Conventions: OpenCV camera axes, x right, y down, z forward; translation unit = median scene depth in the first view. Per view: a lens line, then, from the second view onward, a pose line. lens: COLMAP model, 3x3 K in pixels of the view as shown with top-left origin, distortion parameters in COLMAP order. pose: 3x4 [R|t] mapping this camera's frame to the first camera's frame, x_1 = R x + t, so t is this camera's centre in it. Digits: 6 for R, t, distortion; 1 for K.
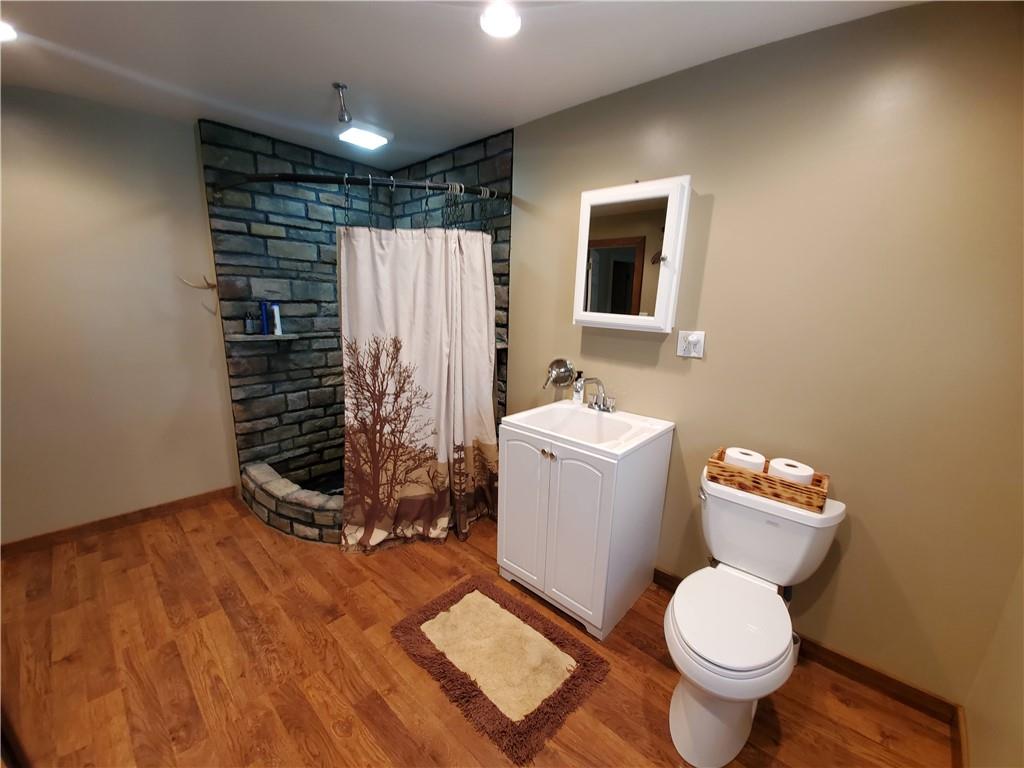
lens RADIAL K [[407.7, 0, 513.9], [0, 407.7, 388.7], [0, 0, 1]] dist [-0.000653, -0.011773]
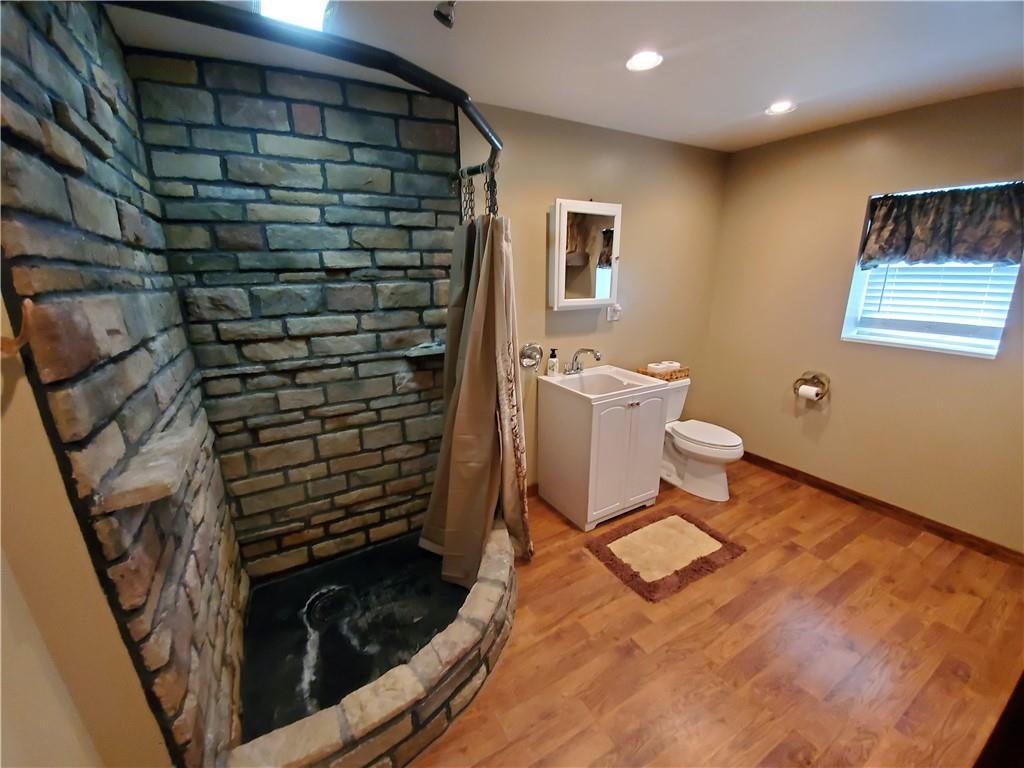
lens RADIAL K [[407.7, 0, 513.9], [0, 407.7, 388.7], [0, 0, 1]] dist [-0.000653, -0.011773]
pose [[0.299192, -0.294177, 0.907714, -1.201134], [0.230410, 0.945412, 0.230449, -0.283259], [-0.925957, 0.140197, 0.350641, 0.845819]]
